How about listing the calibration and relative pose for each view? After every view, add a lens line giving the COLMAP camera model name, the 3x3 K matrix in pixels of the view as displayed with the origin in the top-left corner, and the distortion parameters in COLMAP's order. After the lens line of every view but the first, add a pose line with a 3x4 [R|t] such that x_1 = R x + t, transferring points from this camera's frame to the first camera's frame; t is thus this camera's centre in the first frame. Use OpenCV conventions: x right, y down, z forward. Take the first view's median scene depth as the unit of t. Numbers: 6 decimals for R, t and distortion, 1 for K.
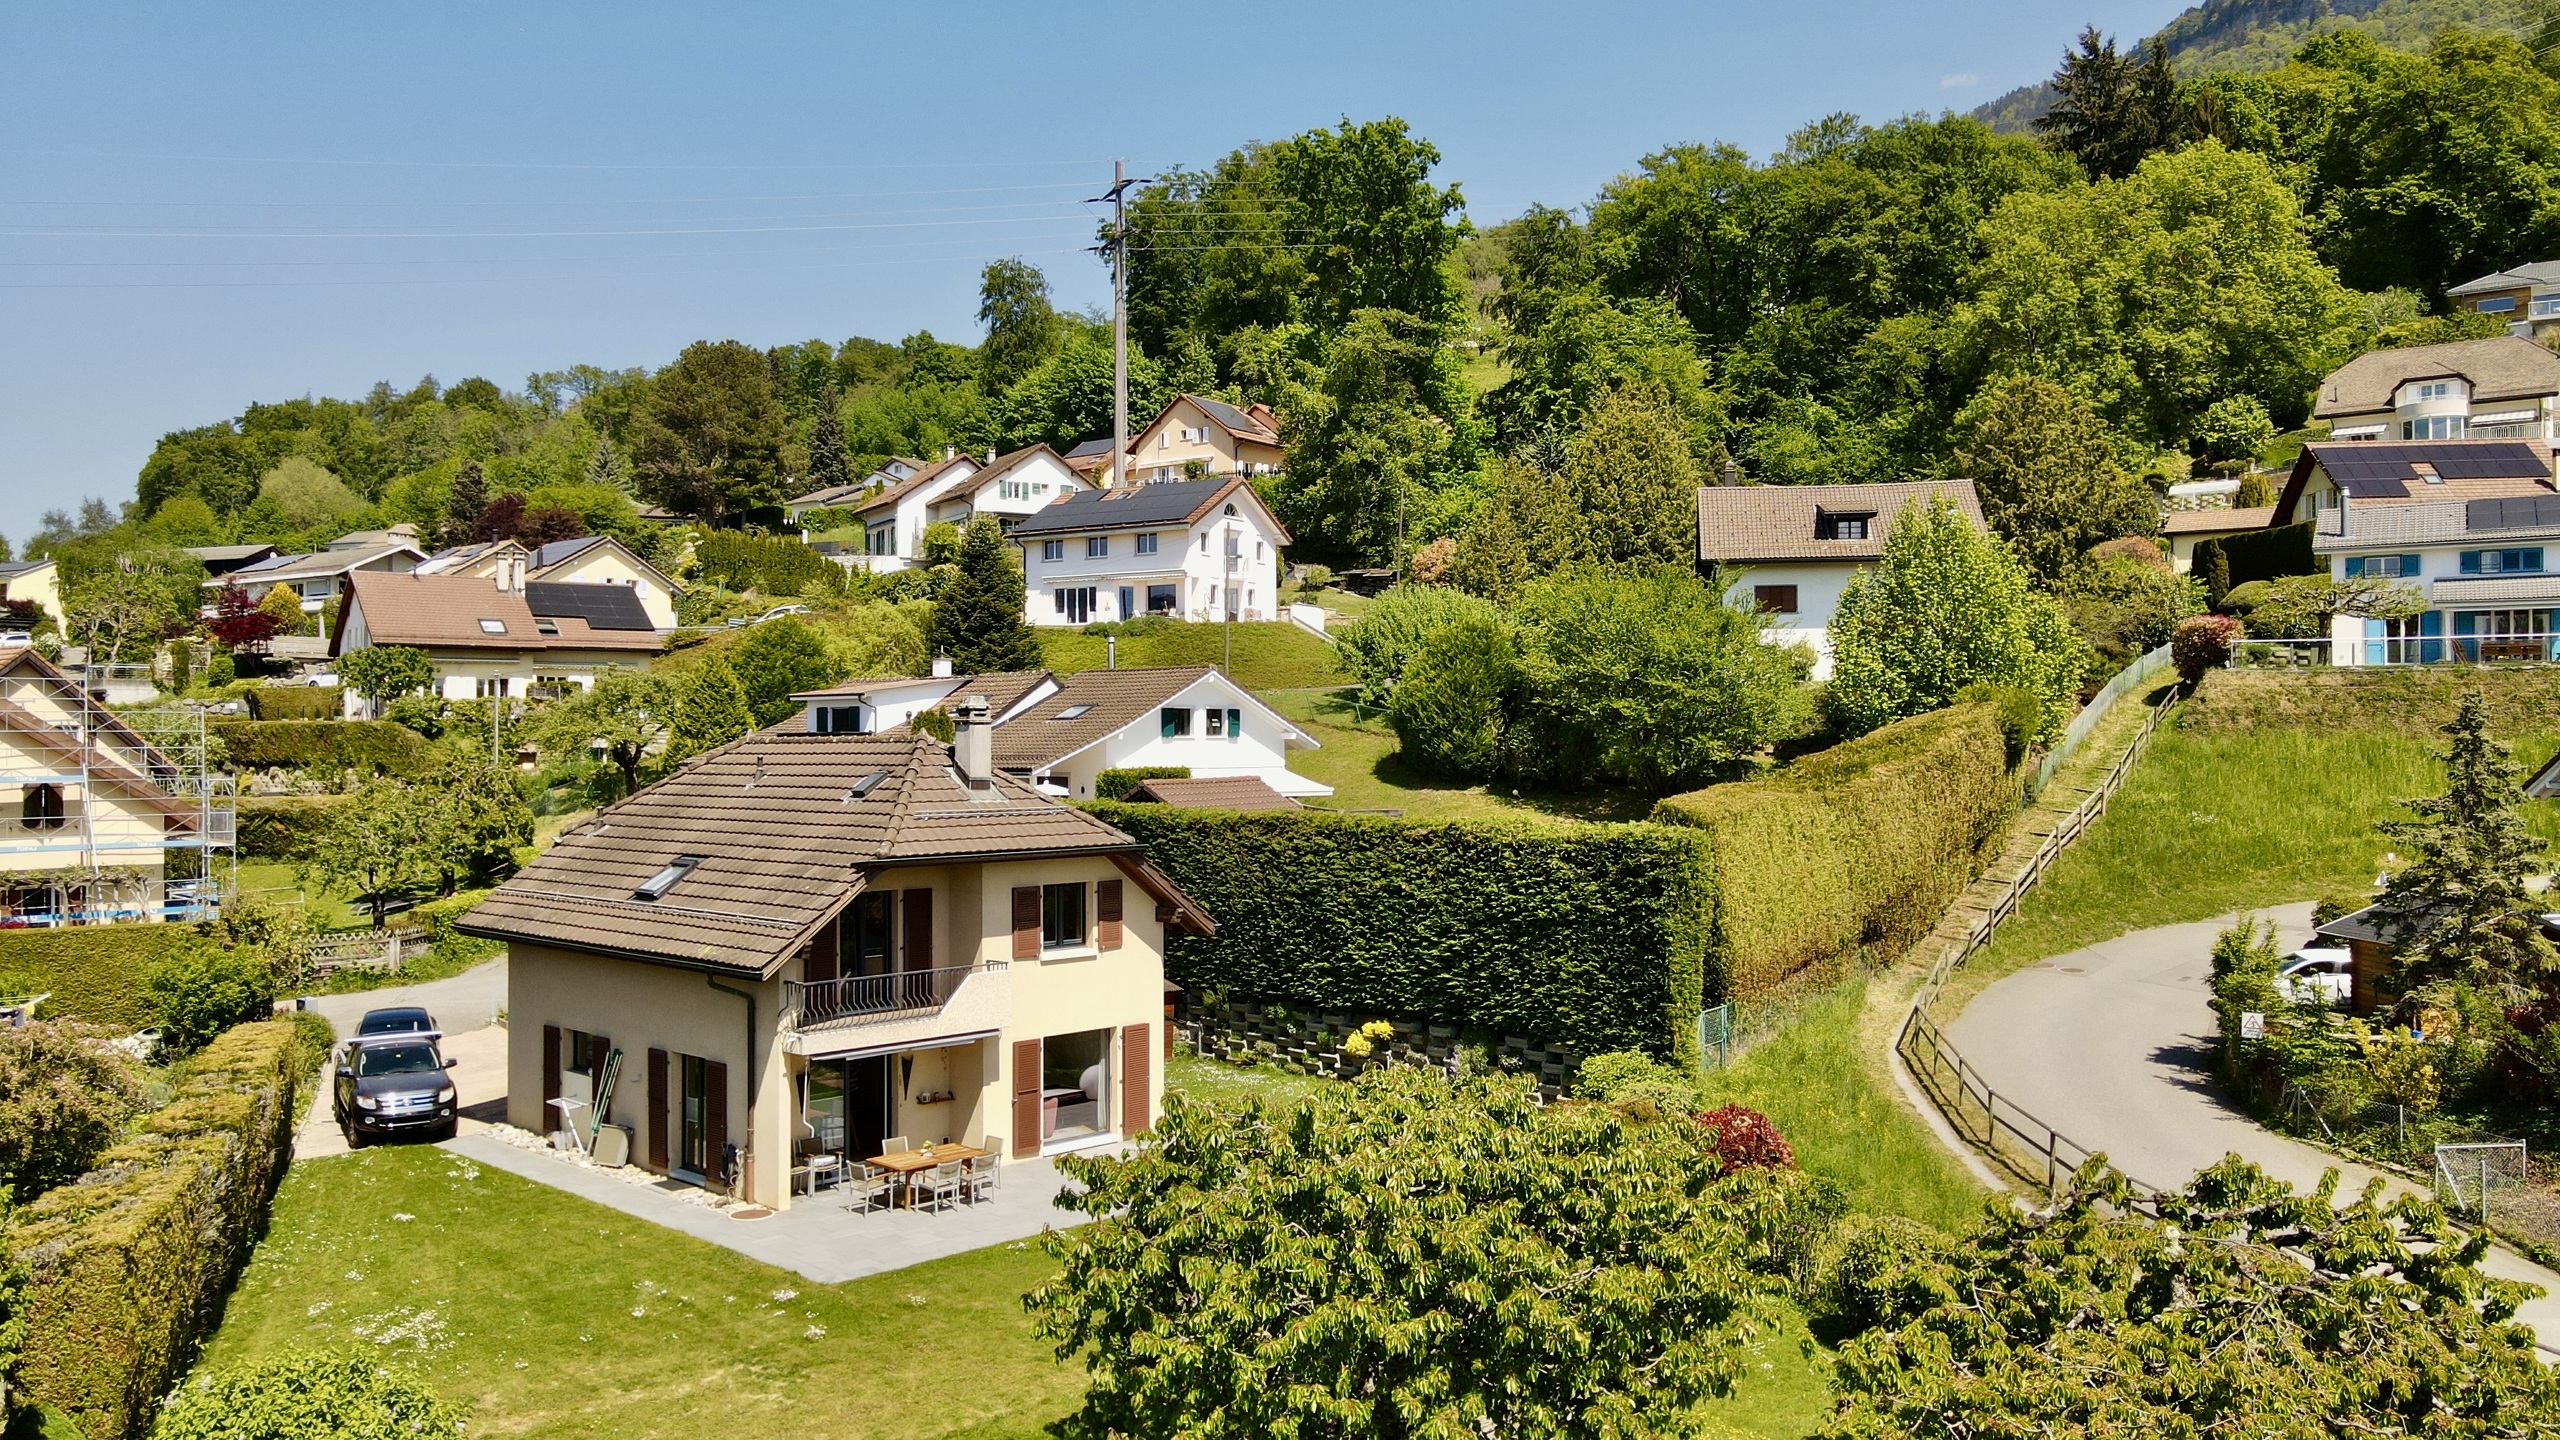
lens RADIAL K [[1901.6, 0, 1279.7], [0, 1901.6, 731.3], [0, 0, 1]] dist [0.013901, 0.005073]
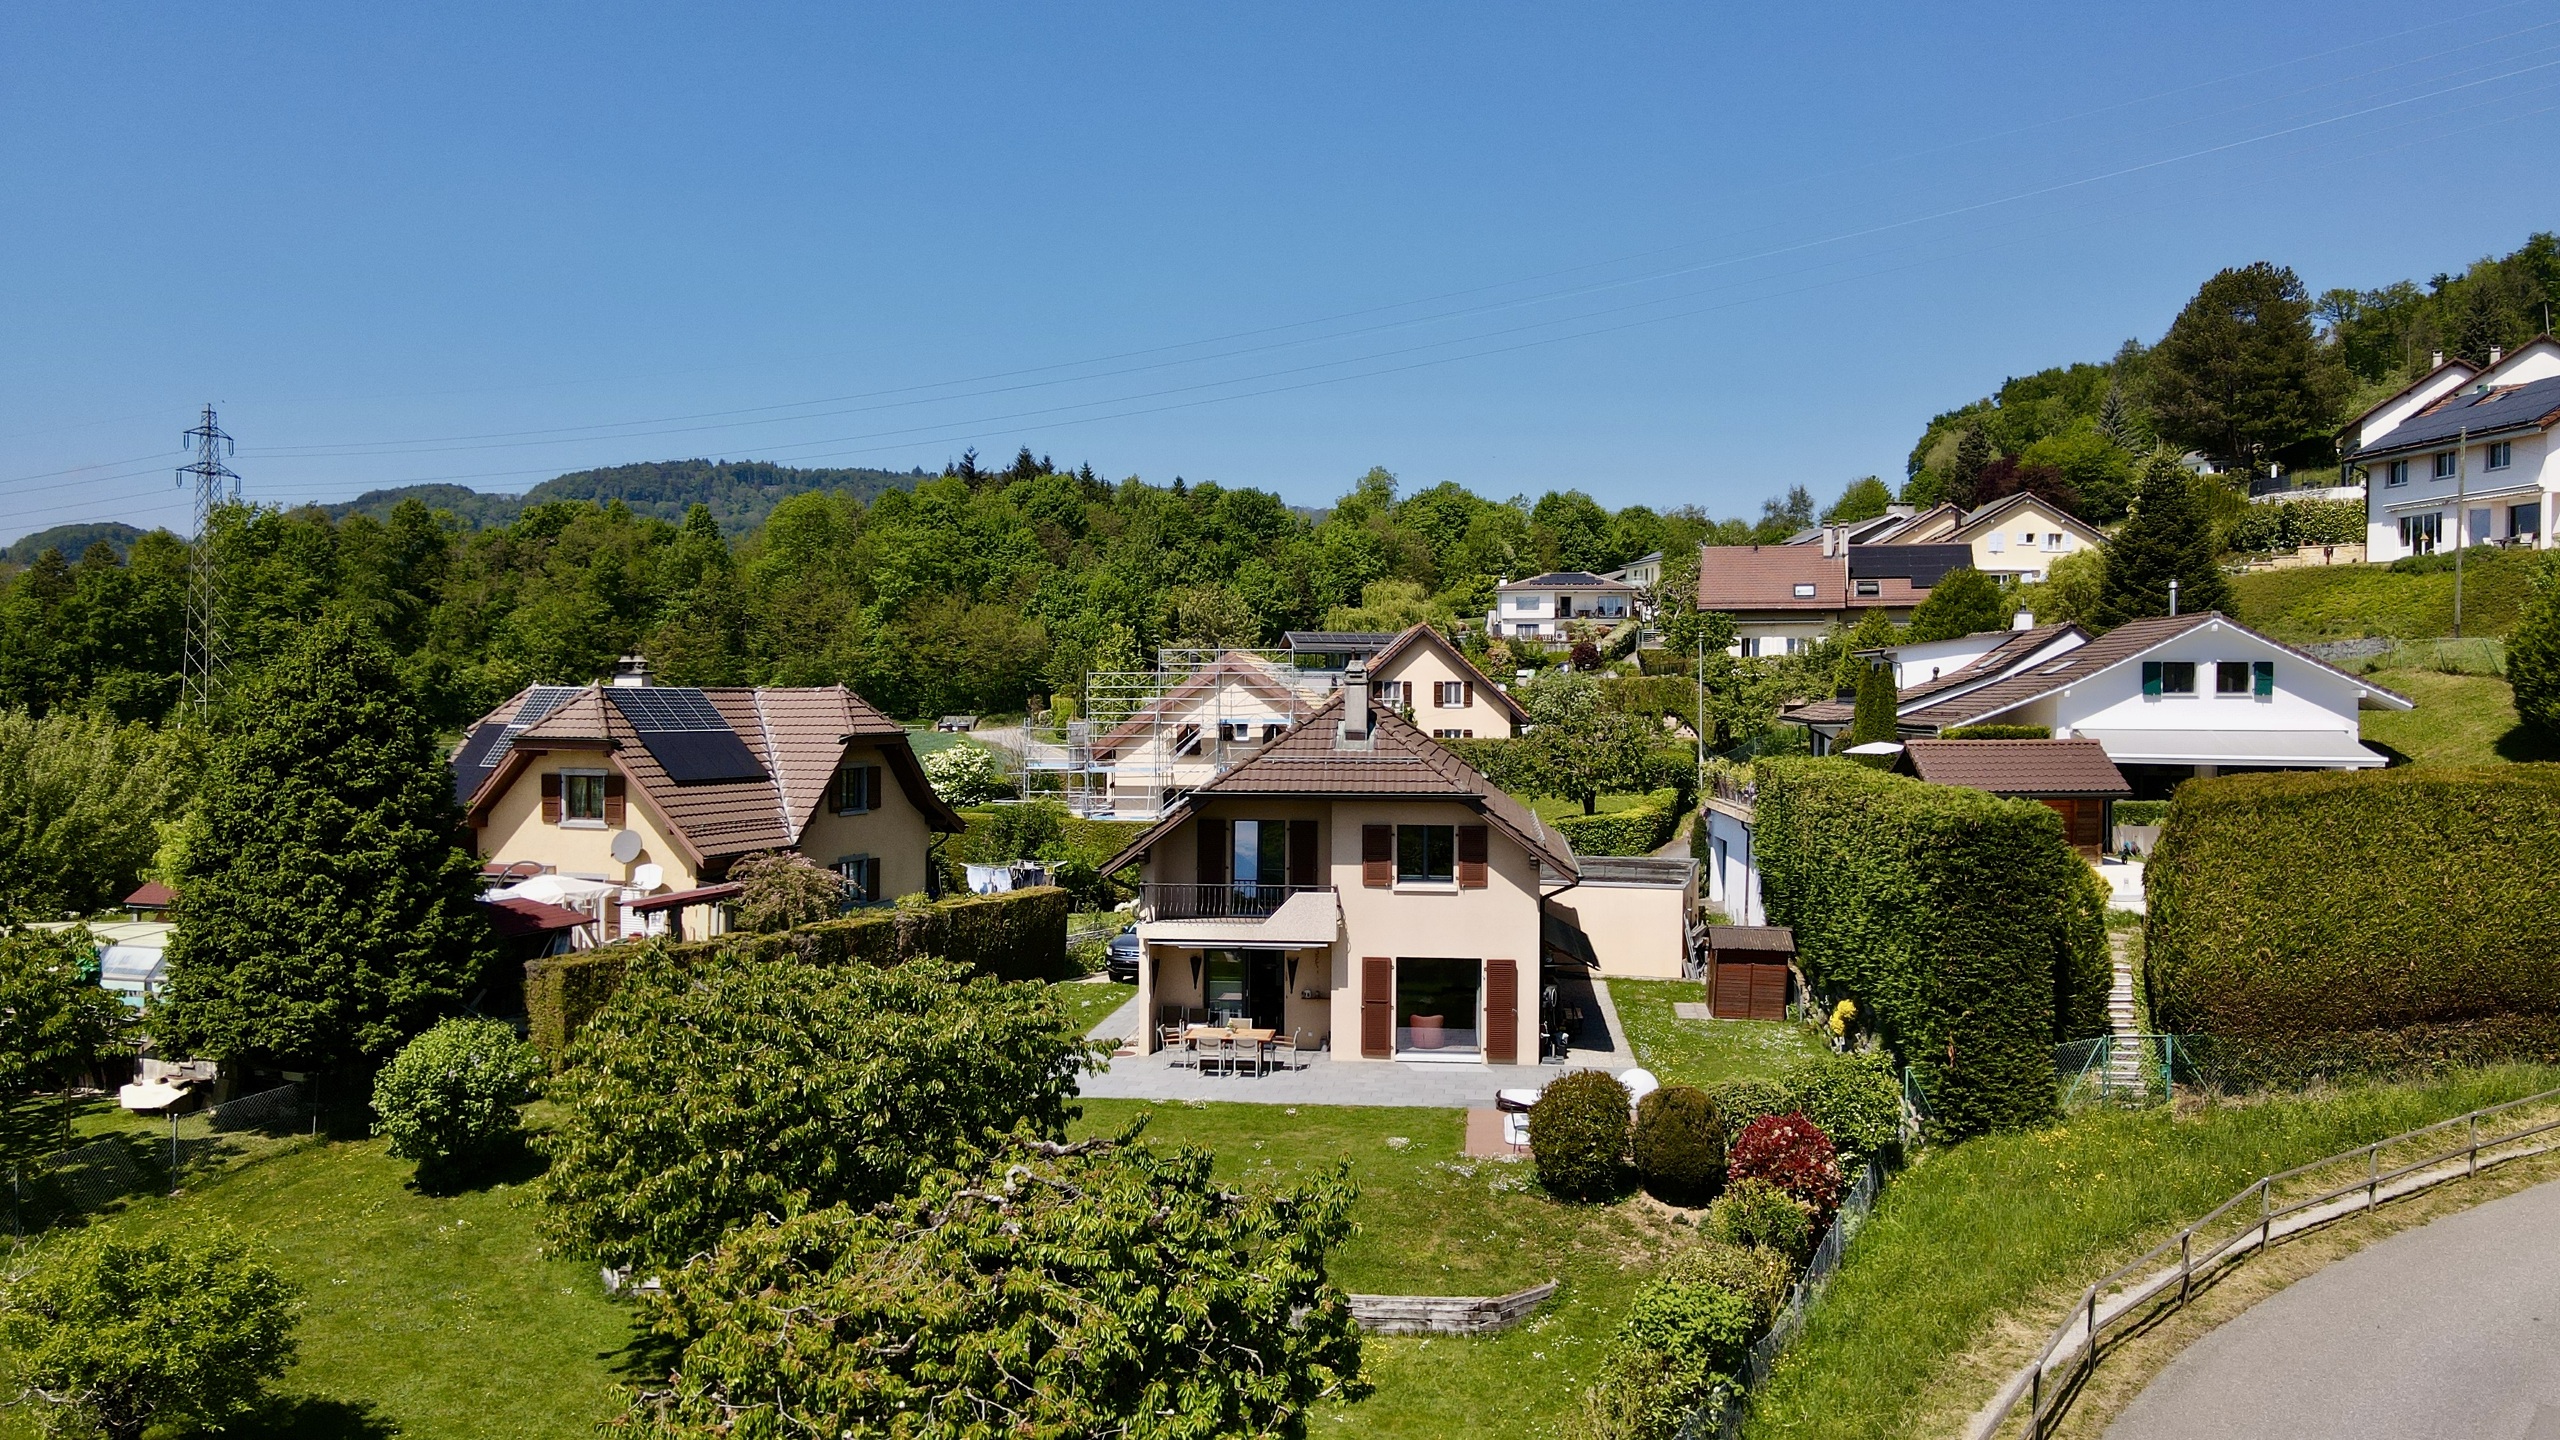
lens RADIAL K [[1901.6, 0, 1281.0], [0, 1901.6, 709.1], [0, 0, 1]] dist [0.013901, 0.005073]
pose [[0.601180, 0.010320, -0.799047, 0.286330], [0.000863, 0.999908, 0.013564, -0.001729], [0.799113, -0.008843, 0.601116, 0.097939]]
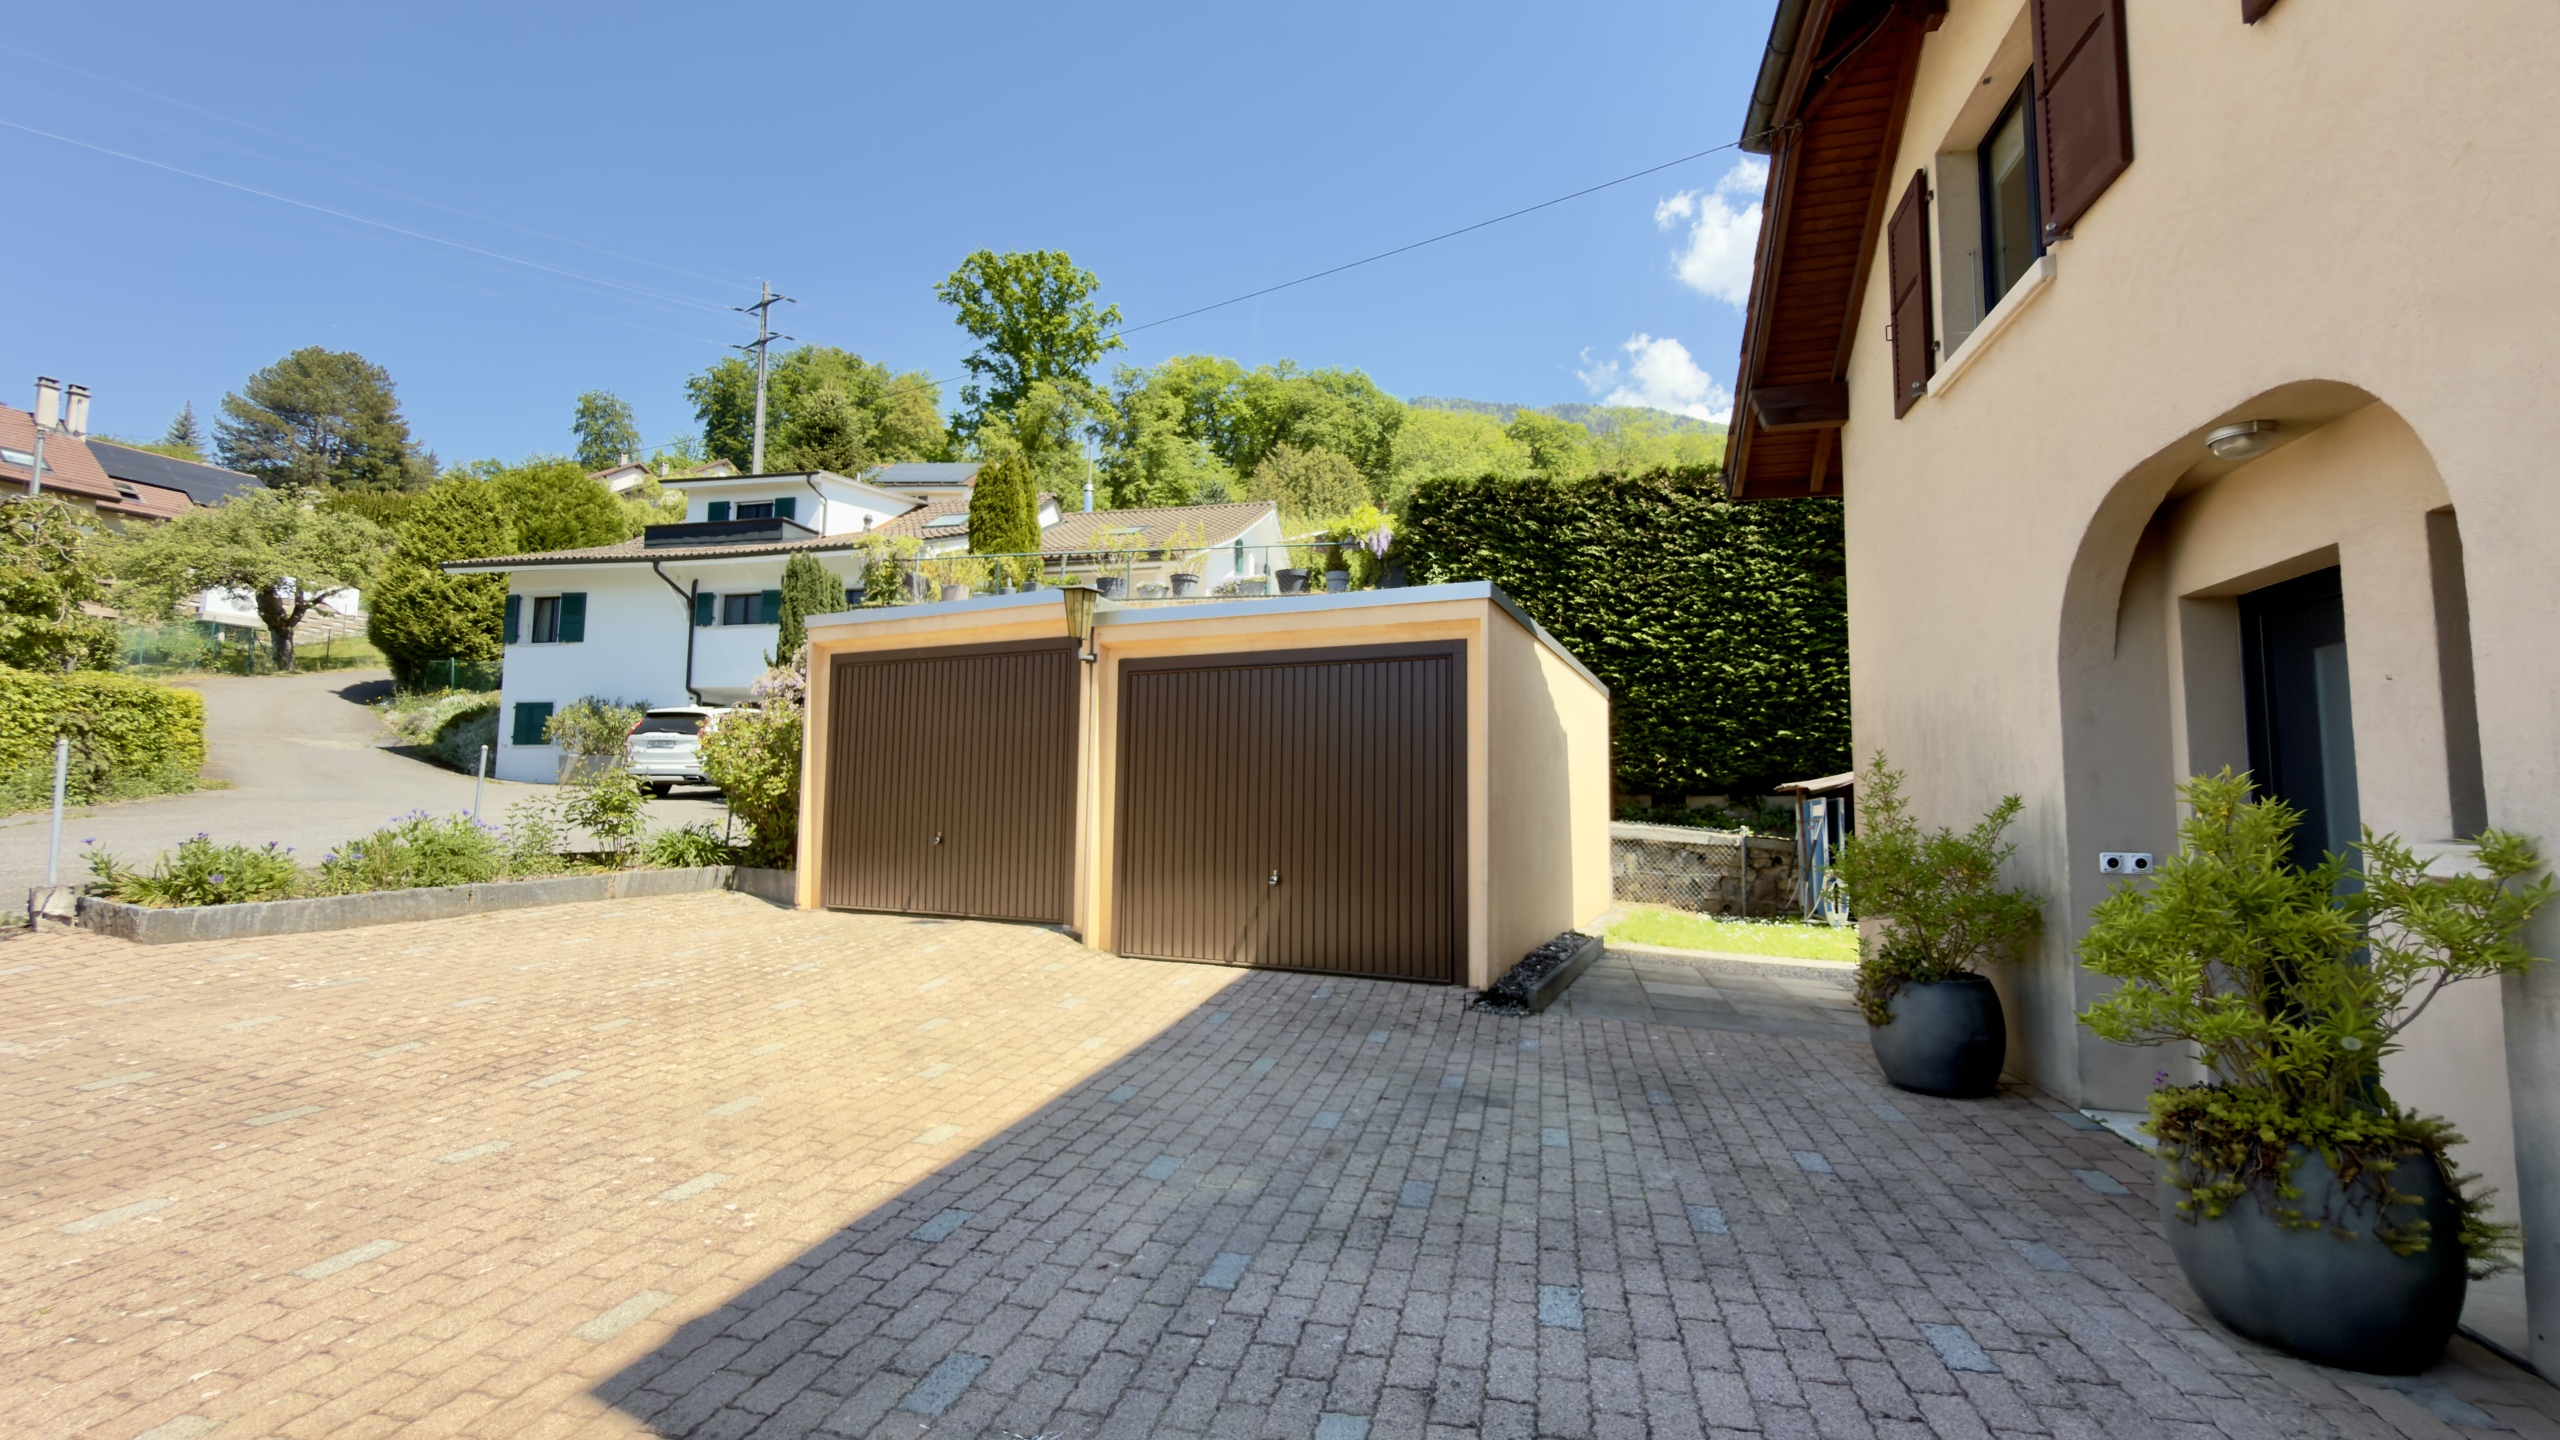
lens RADIAL K [[1022.3, 0, 1281.7], [0, 1022.3, 720.1], [0, 0, 1]] dist [-0.001209, 0.000329]
pose [[0.868661, 0.053760, 0.492481, -0.174968], [-0.016044, 0.996626, -0.080495, 0.069723], [-0.495147, 0.062022, 0.866593, 0.414875]]
